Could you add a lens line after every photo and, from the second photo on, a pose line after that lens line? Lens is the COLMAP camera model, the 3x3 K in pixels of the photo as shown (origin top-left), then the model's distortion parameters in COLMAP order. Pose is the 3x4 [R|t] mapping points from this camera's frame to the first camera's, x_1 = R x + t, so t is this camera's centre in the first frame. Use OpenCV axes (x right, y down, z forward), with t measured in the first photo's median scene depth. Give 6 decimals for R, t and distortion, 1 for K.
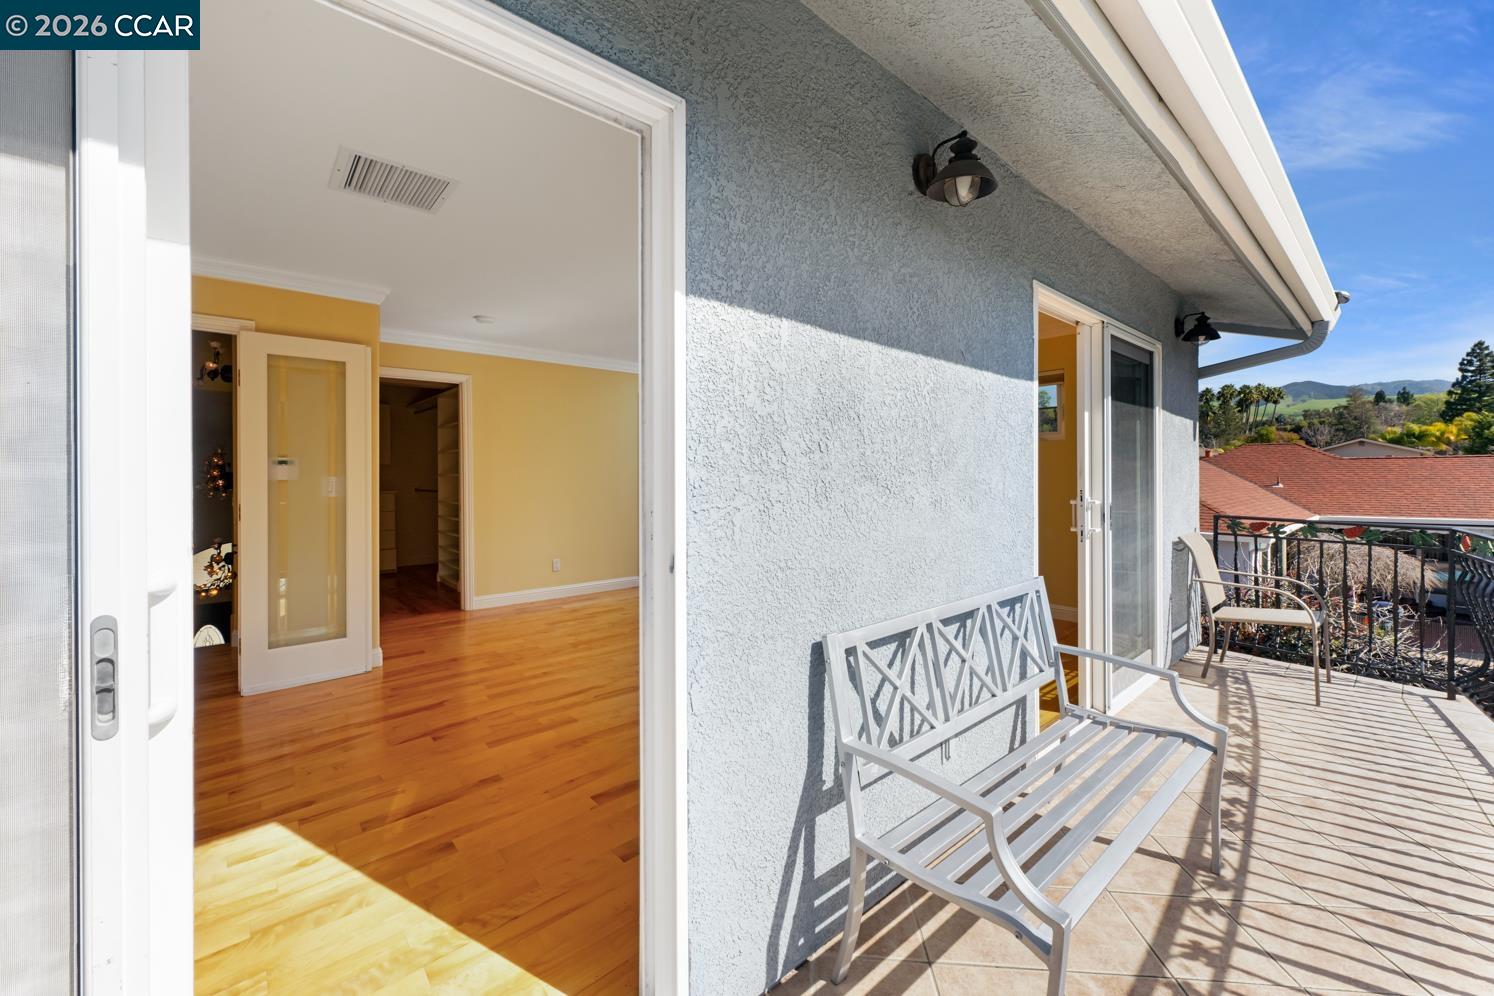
lens RADIAL K [[594.5, 0, 723.6], [0, 594.5, 469.1], [0, 0, 1]] dist [0.000851, 0.000115]
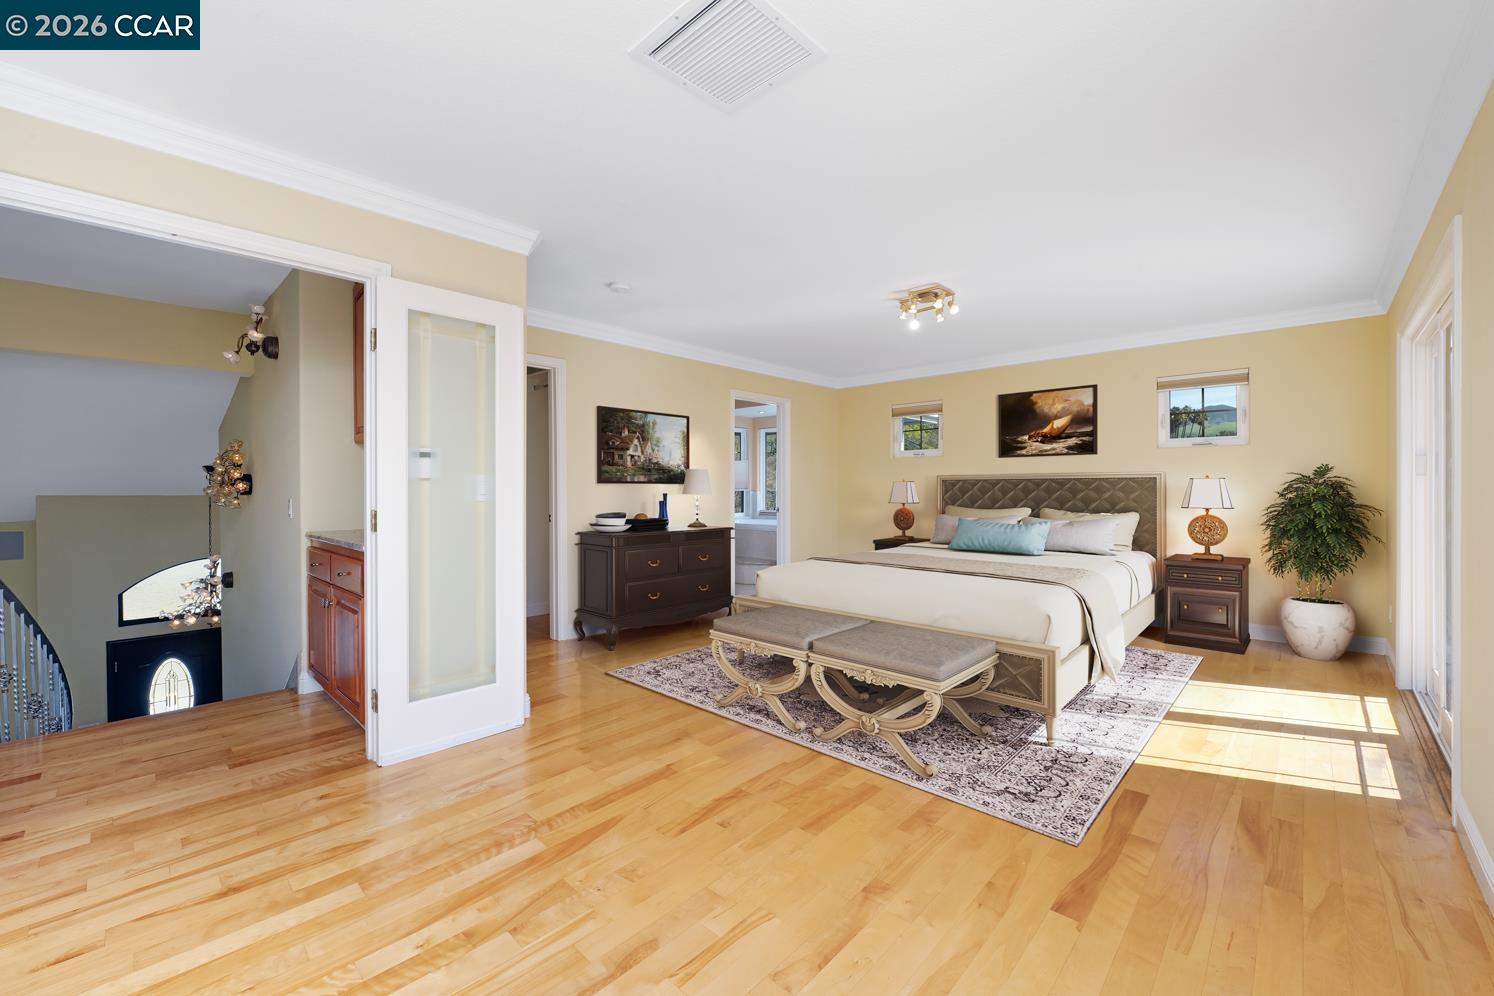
lens RADIAL K [[603.4, 0, 740.2], [0, 603.4, 487.3], [0, 0, 1]] dist [-0.013984, 0.000128]
pose [[0.993914, 0.005488, 0.110022, -0.410890], [-0.006337, 0.999953, 0.007362, 0.021287], [-0.109976, -0.008014, 0.993902, 0.192568]]
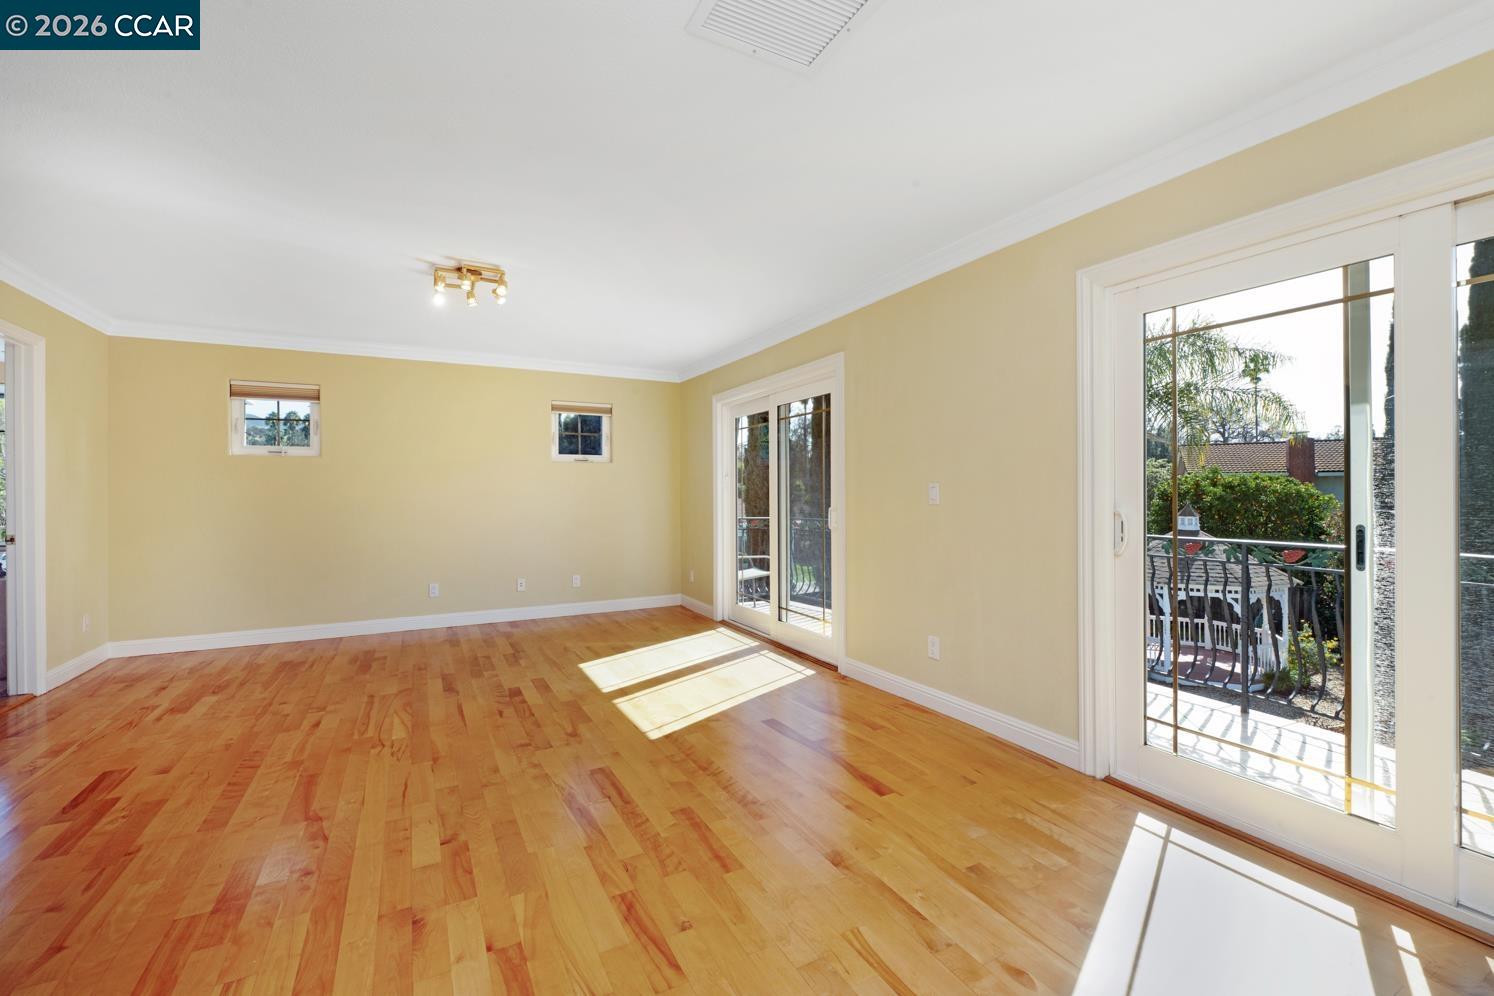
lens RADIAL K [[625.2, 0, 739.3], [0, 625.2, 494.2], [0, 0, 1]] dist [0.001509, 0.000114]
pose [[0.216907, 0.004012, 0.976184, -0.804867], [-0.004353, 0.999986, -0.003142, 0.024443], [-0.976182, -0.003568, 0.216922, 0.613952]]
